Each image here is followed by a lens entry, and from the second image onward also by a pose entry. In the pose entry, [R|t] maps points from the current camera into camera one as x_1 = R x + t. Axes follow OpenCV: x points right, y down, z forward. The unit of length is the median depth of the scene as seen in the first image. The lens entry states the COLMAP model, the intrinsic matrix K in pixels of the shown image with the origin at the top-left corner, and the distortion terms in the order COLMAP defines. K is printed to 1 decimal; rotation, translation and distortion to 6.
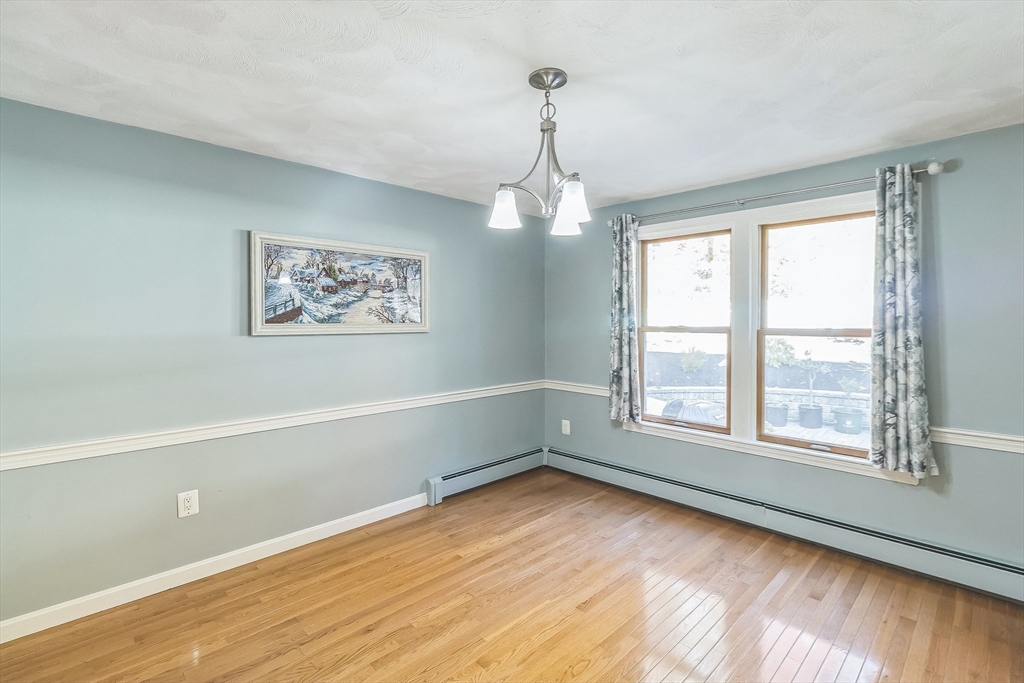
lens RADIAL K [[476.8, 0, 515.9], [0, 476.8, 325.6], [0, 0, 1]] dist [0.000051, -0.000113]
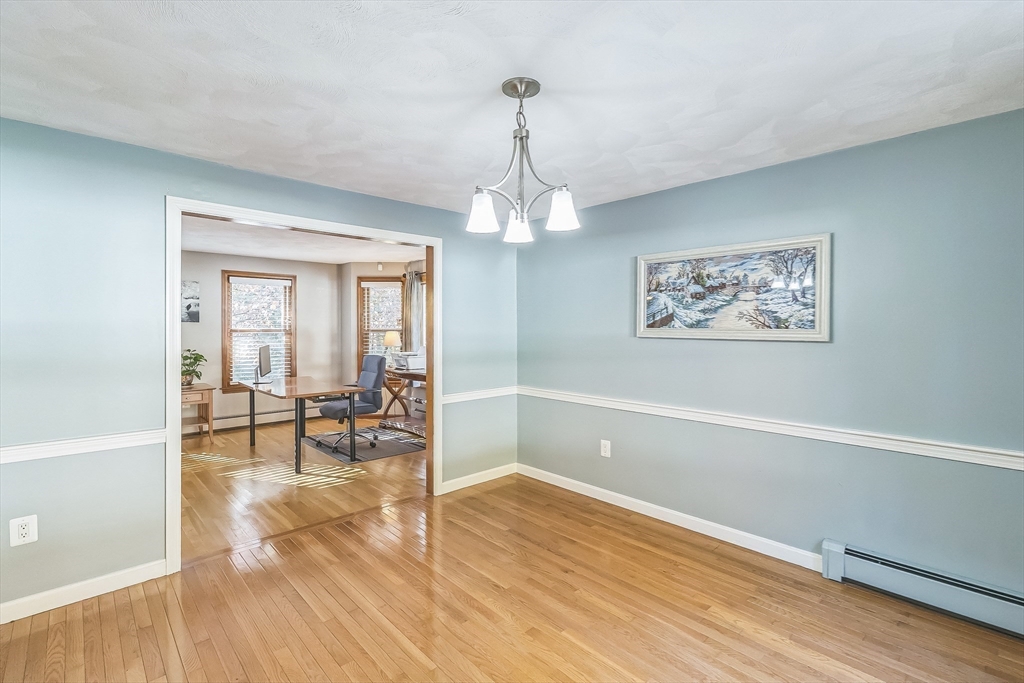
lens RADIAL K [[476.8, 0, 515.9], [0, 476.8, 325.6], [0, 0, 1]] dist [0.000051, -0.000113]
pose [[-0.030041, -0.000225, -0.999549, 0.668388], [-0.013846, 0.999904, 0.000191, -0.005072], [0.999453, 0.013846, -0.030041, 0.629120]]
